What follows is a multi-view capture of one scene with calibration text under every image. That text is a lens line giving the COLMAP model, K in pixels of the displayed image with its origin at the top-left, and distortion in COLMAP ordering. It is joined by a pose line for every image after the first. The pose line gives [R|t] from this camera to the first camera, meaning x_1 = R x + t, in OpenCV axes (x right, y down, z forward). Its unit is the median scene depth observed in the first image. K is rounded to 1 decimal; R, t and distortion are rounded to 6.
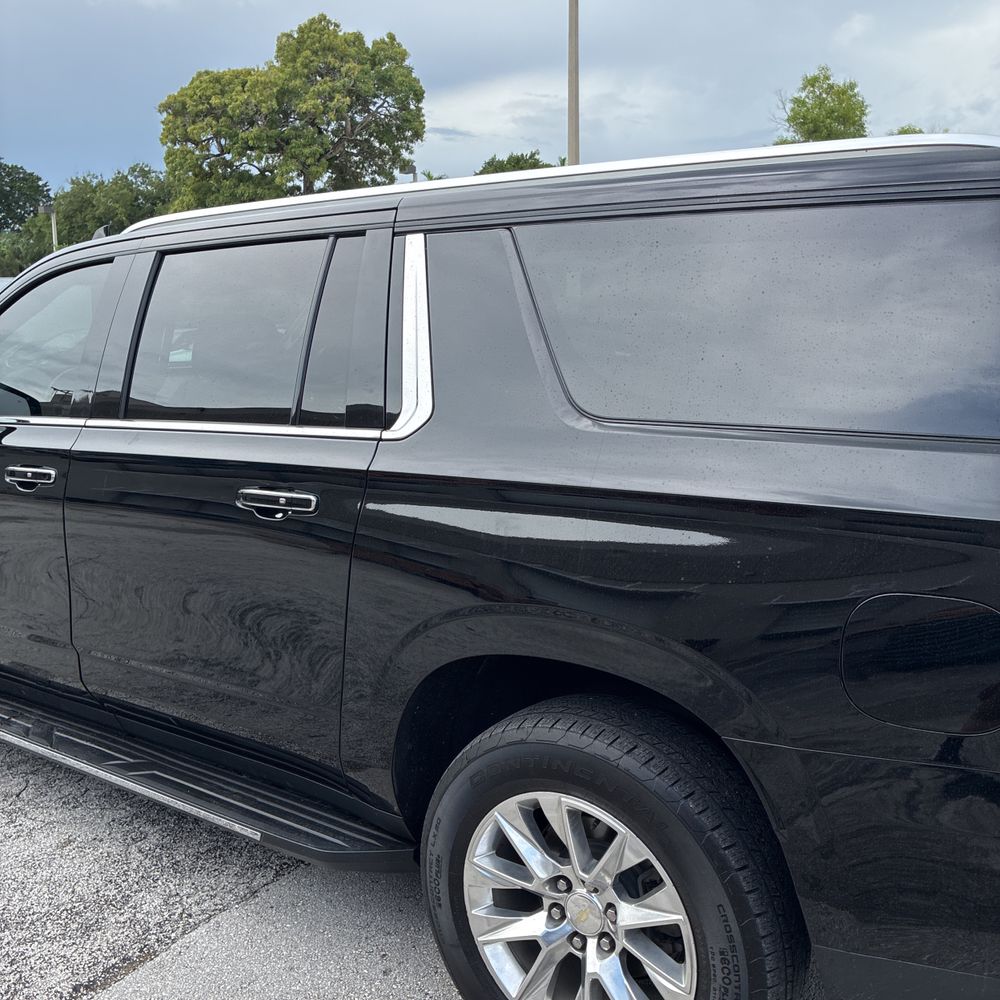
lens RADIAL K [[1014.0, 0, 496.2], [0, 1014.0, 497.1], [0, 0, 1]] dist [0.018991, 0.000000]
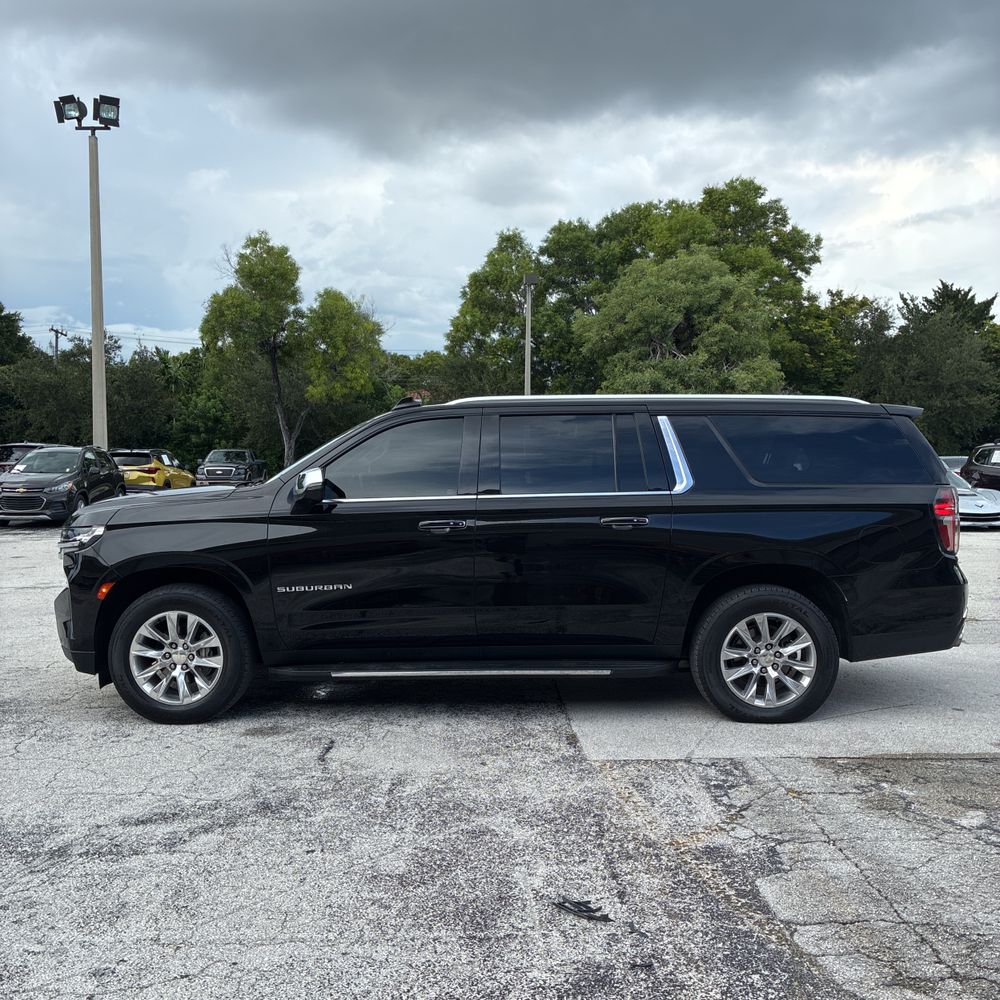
lens RADIAL K [[1014.0, 0, 499.0], [0, 1014.0, 493.2], [0, 0, 1]] dist [0.018991, 0.000000]
pose [[0.821437, -0.015316, 0.570094, -1.698361], [0.086694, 0.991375, -0.098282, 0.135807], [-0.563672, 0.130156, 0.815680, -0.749825]]
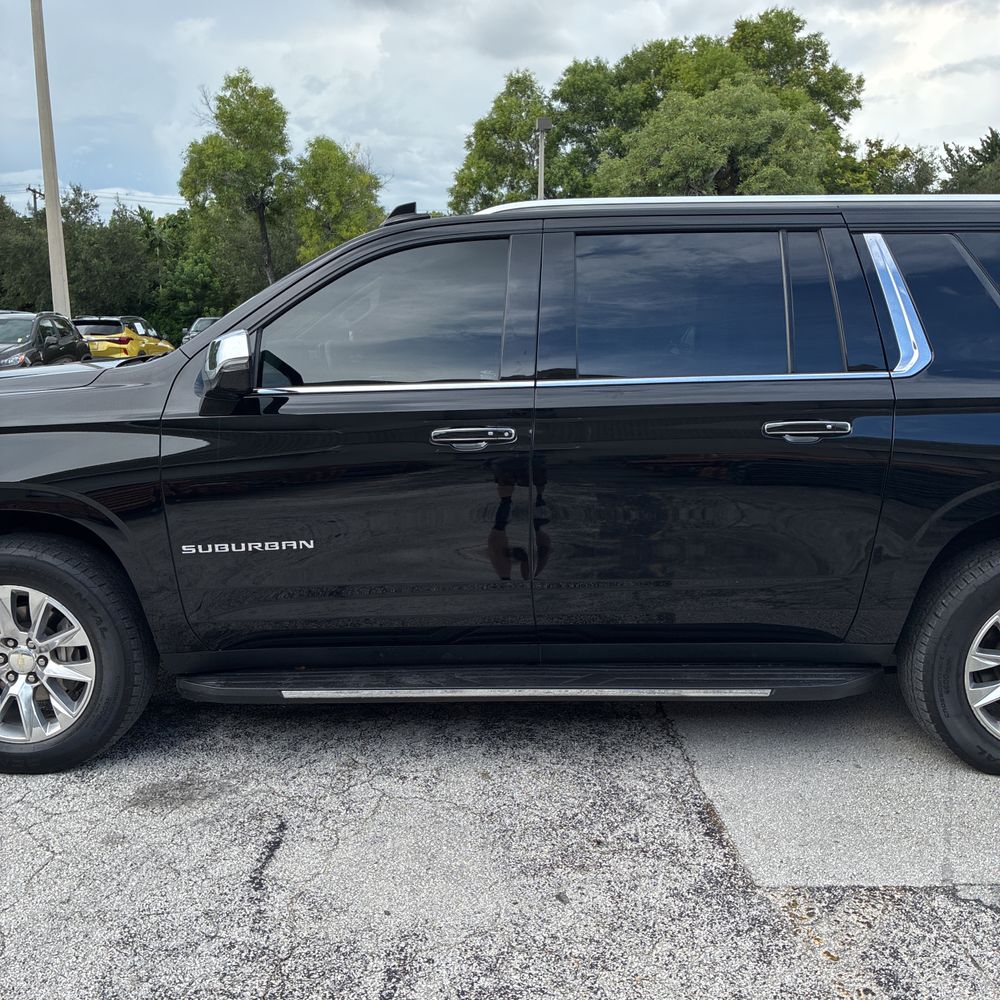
lens RADIAL K [[1014.0, 0, 492.0], [0, 1014.0, 505.8], [0, 0, 1]] dist [0.018991, 0.000000]
pose [[0.827094, -0.093974, 0.554152, -1.203961], [0.087242, 0.995439, 0.038597, 0.015045], [-0.555252, 0.016422, 0.831520, 0.113545]]
